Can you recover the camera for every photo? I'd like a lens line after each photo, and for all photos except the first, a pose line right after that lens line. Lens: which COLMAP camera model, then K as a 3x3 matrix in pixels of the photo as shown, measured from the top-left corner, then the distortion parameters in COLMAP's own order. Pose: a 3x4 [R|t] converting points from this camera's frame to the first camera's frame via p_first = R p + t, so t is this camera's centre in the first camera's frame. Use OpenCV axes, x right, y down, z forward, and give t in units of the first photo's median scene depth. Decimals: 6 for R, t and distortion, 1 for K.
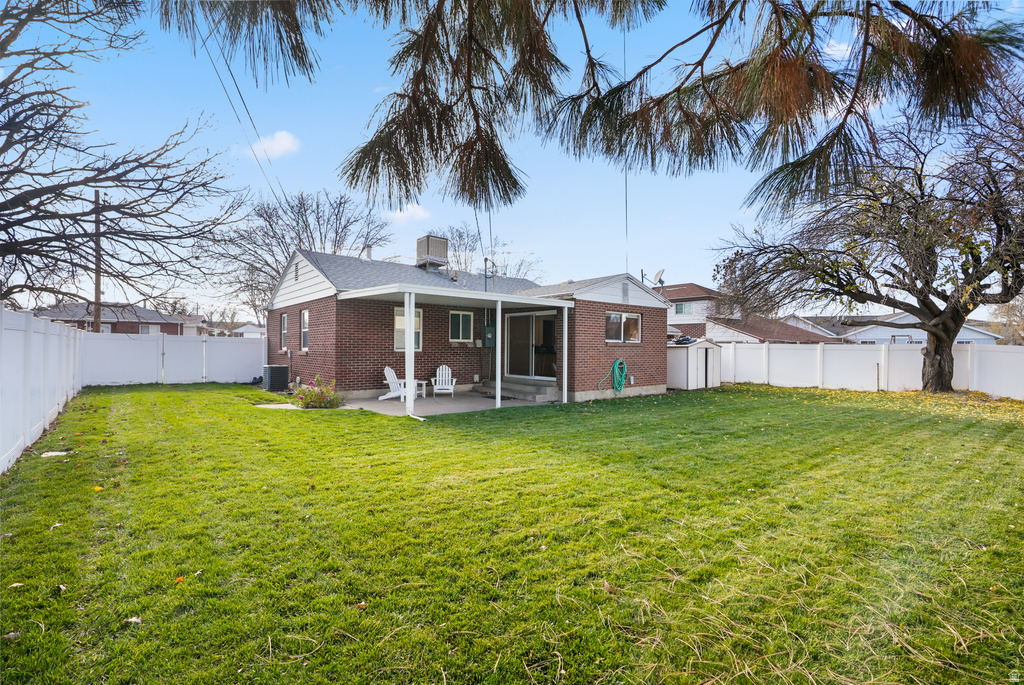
lens RADIAL K [[466.2, 0, 512.0], [0, 466.2, 352.0], [0, 0, 1]] dist [-0.005433, 0.000825]
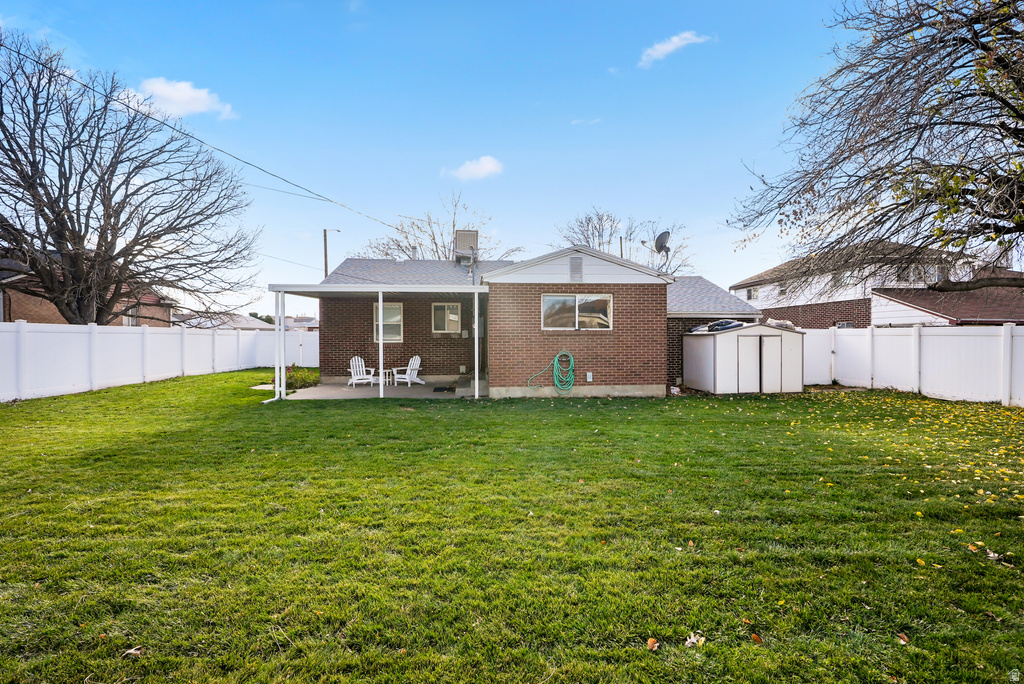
lens RADIAL K [[459.0, 0, 522.9], [0, 459.0, 340.2], [0, 0, 1]] dist [-0.003906, 0.000157]
pose [[0.819381, -0.006849, -0.573208, 0.621101], [0.003967, 0.999972, -0.006278, 0.001826], [0.573235, 0.002870, 0.819386, 0.284846]]
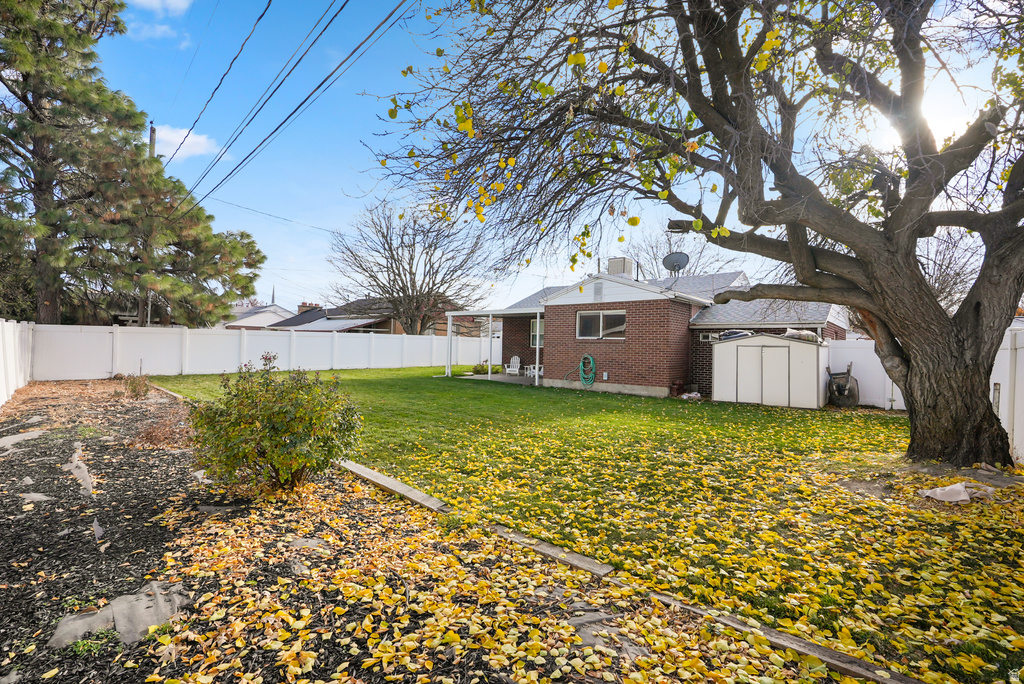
lens RADIAL K [[459.0, 0, 522.9], [0, 459.0, 340.2], [0, 0, 1]] dist [-0.003906, 0.000157]
pose [[0.194195, -0.013086, -0.980876, 1.213172], [-0.023207, 0.999570, -0.017930, 0.004613], [0.980688, 0.026246, 0.193808, 0.629831]]
